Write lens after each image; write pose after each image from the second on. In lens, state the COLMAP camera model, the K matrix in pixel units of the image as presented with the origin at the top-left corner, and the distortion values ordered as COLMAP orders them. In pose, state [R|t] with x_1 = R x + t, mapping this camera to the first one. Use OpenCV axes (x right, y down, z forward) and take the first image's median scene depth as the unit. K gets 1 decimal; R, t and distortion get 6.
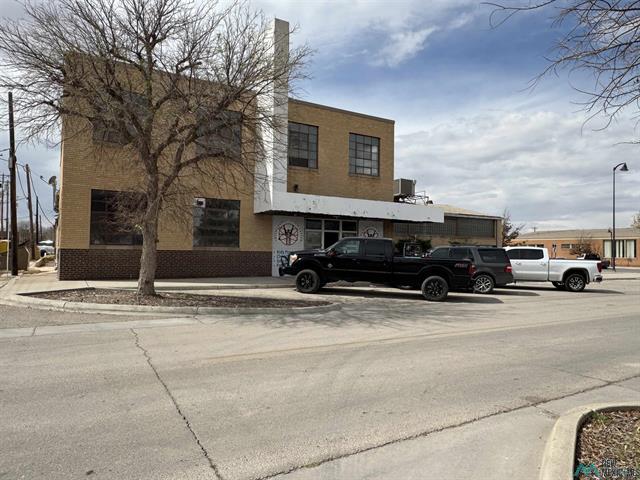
lens RADIAL K [[445.9, 0, 319.3], [0, 445.9, 238.8], [0, 0, 1]] dist [0.045279, 0.001407]
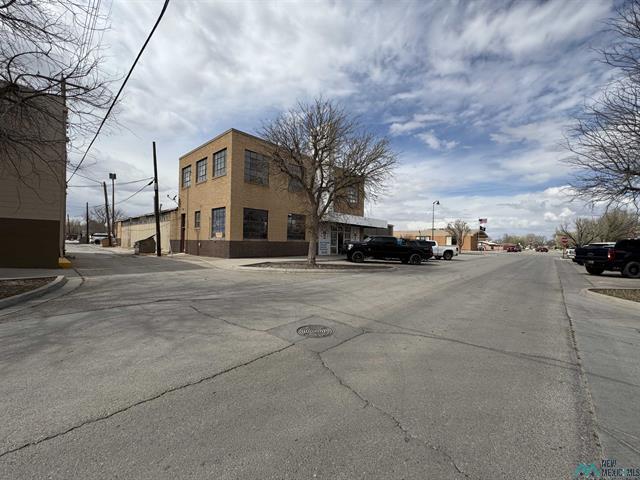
lens RADIAL K [[260.9, 0, 321.3], [0, 260.9, 243.1], [0, 0, 1]] dist [0.000043, -0.000595]
pose [[0.959847, 0.001463, 0.280519, -0.460677], [-0.011432, 0.999360, 0.033904, -0.007407], [-0.280290, -0.035750, 0.959249, -0.086254]]
